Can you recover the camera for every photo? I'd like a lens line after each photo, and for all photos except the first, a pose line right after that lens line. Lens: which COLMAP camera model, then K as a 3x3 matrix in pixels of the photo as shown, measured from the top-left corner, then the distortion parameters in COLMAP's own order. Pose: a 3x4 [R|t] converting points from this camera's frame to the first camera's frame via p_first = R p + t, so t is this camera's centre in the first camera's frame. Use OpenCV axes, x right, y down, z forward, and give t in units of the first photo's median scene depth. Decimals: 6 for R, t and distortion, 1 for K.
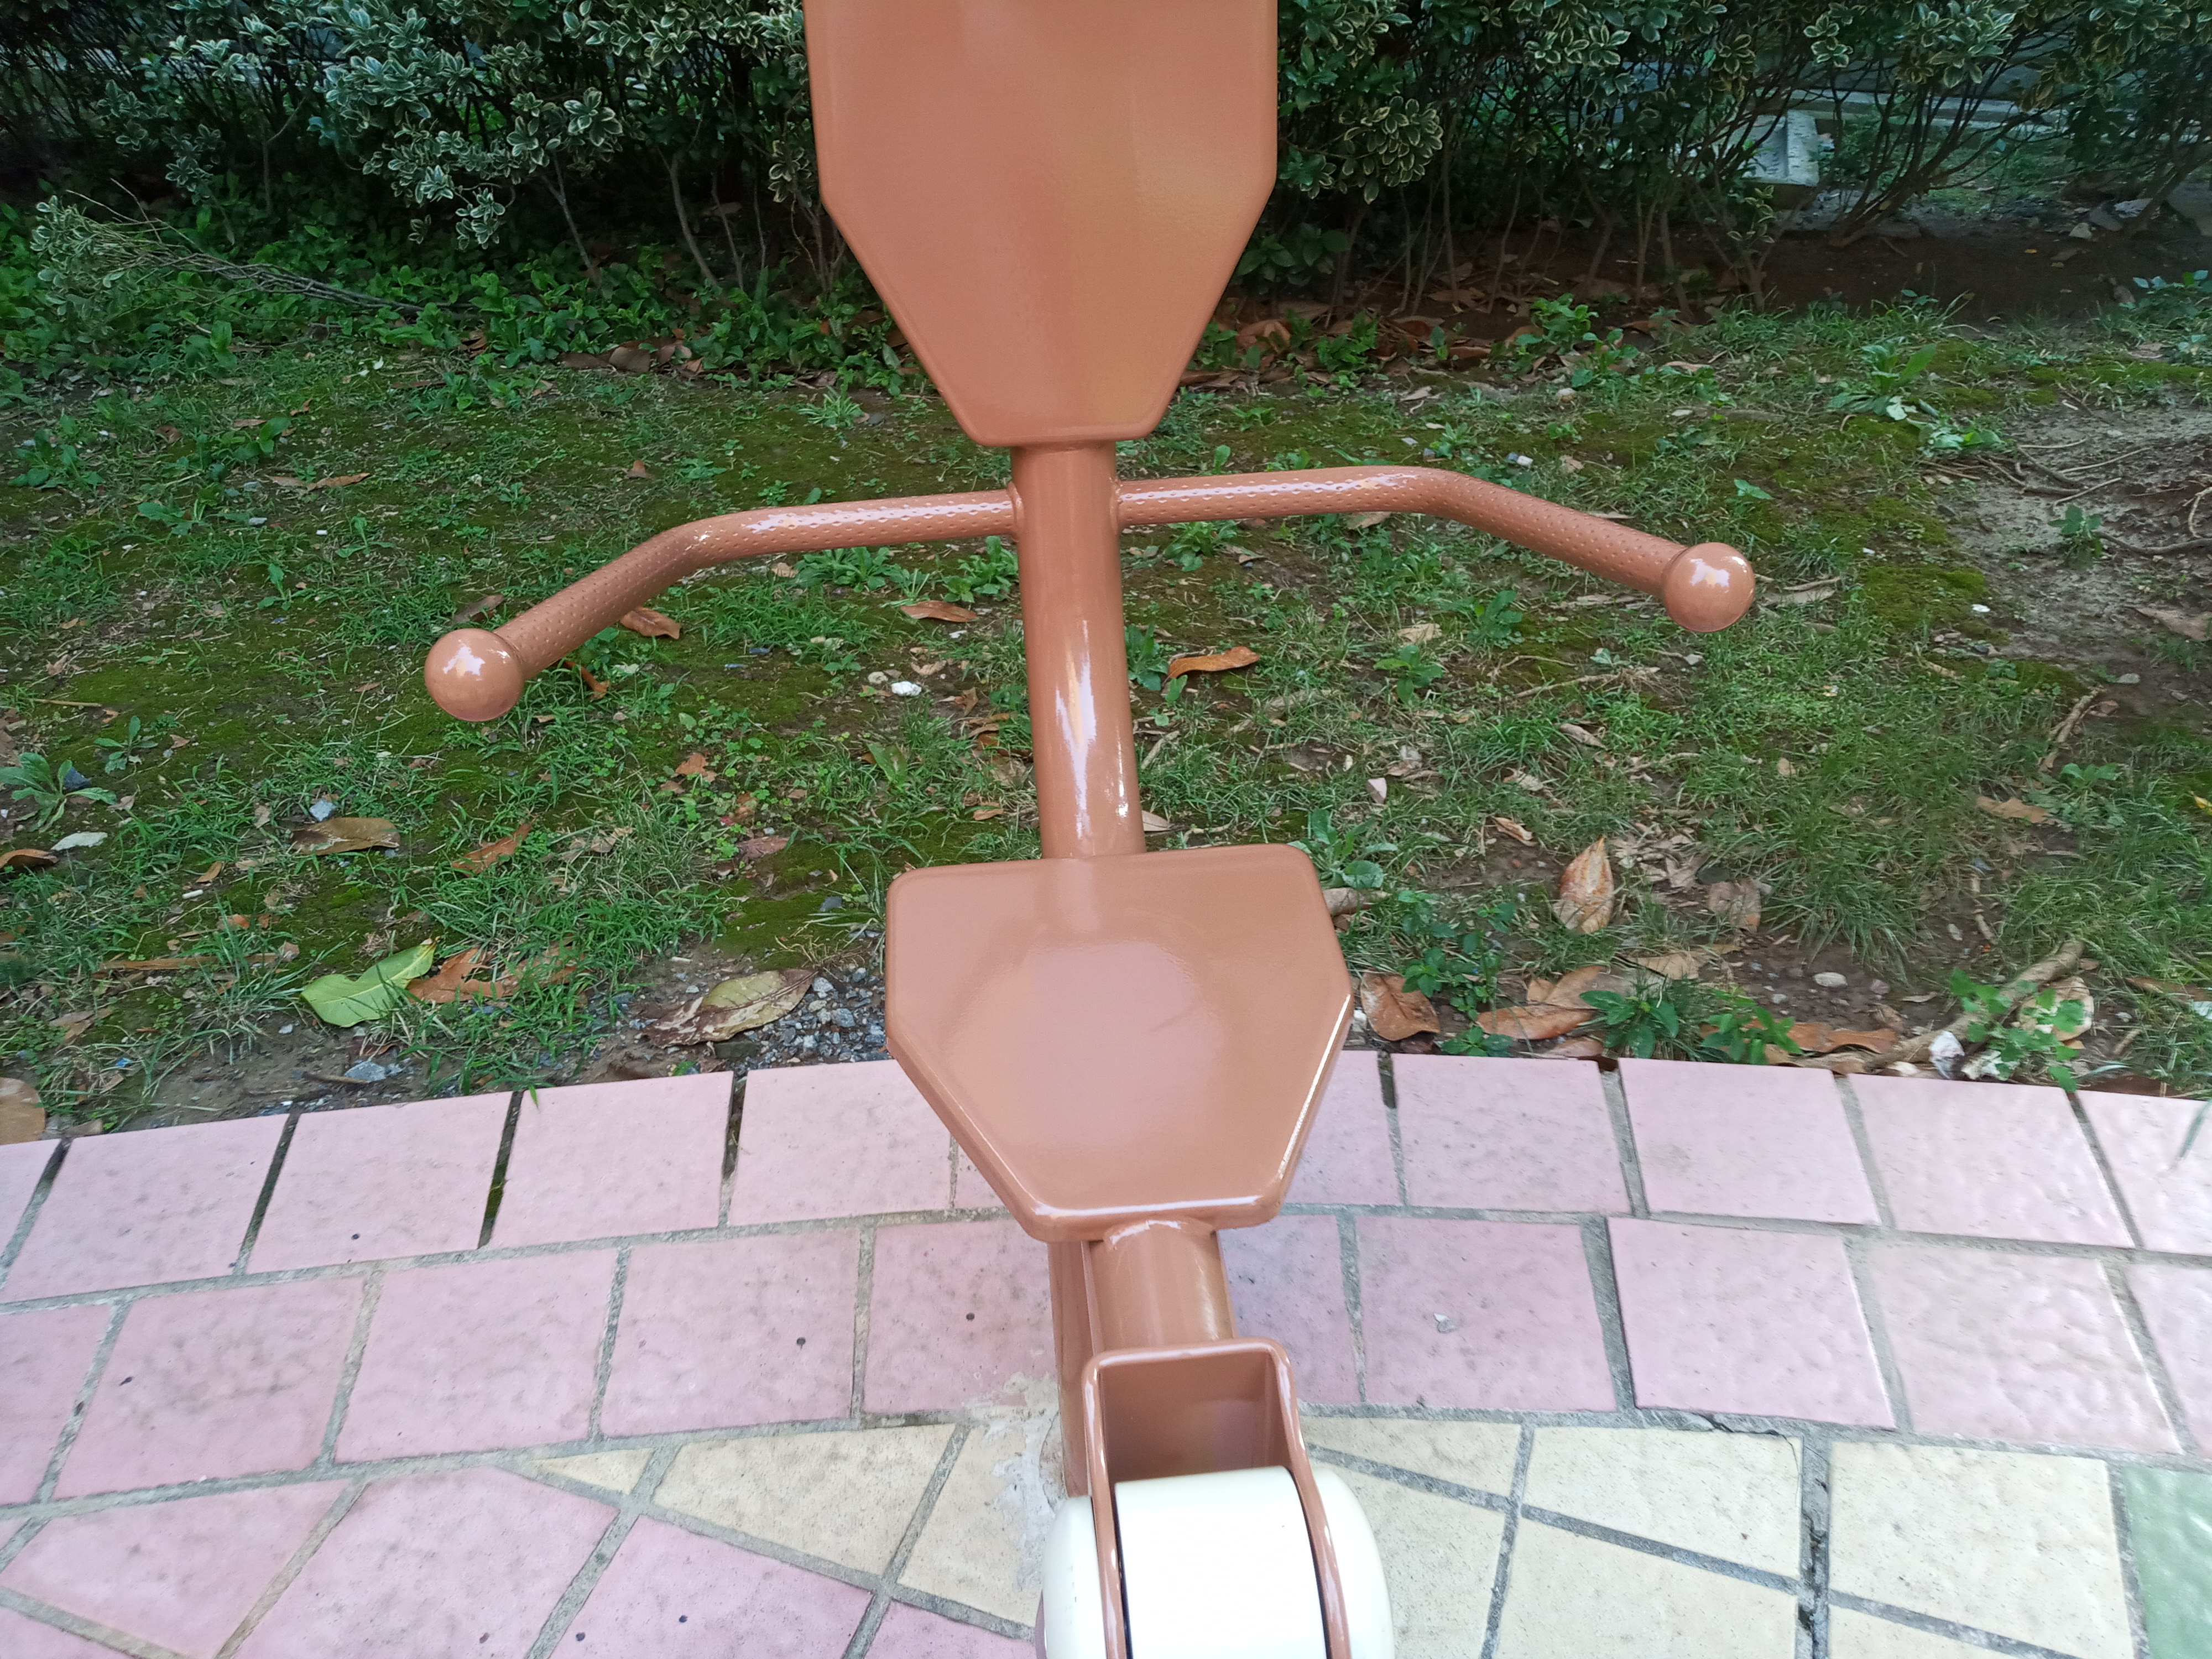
lens RADIAL K [[1806.2, 0, 1121.7], [0, 1806.2, 820.1], [0, 0, 1]] dist [0.073297, -0.163235]
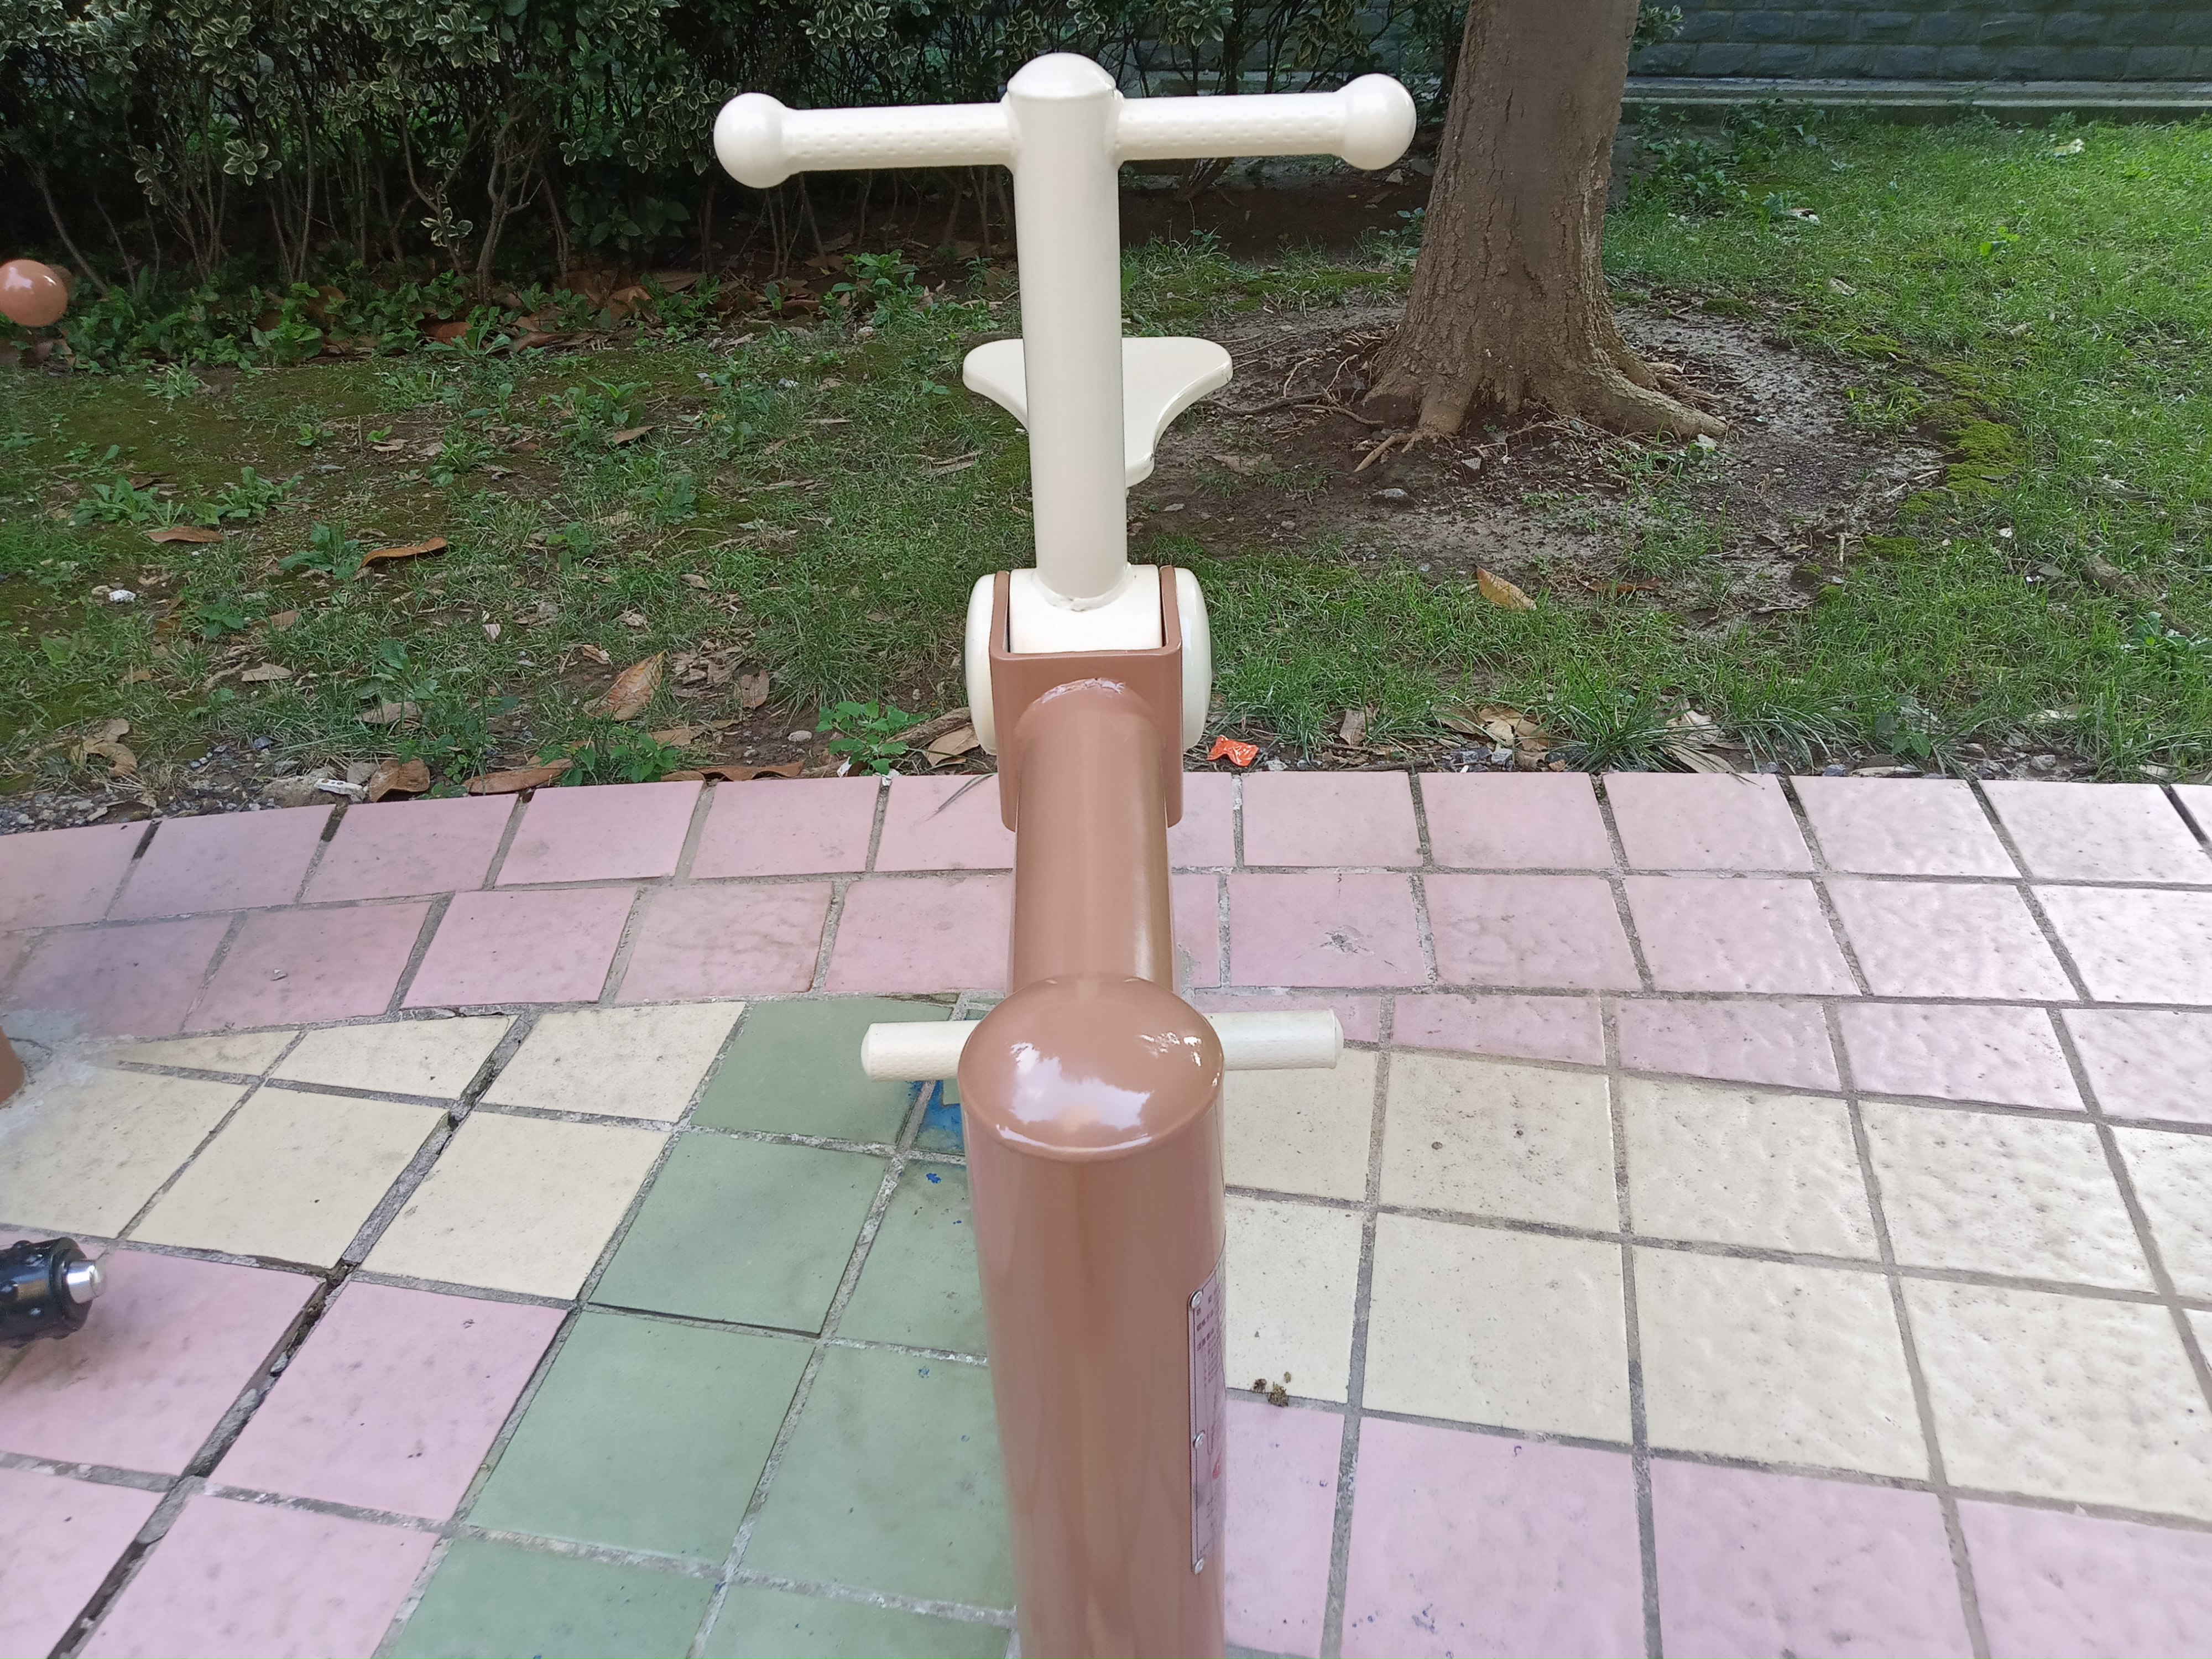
lens RADIAL K [[1806.2, 0, 1121.7], [0, 1806.2, 820.1], [0, 0, 1]] dist [0.073297, -0.163235]
pose [[0.988775, -0.088578, 0.120328, 0.418622], [0.091013, 0.995738, -0.014882, 0.167788], [-0.118497, 0.025666, 0.992623, -0.209422]]
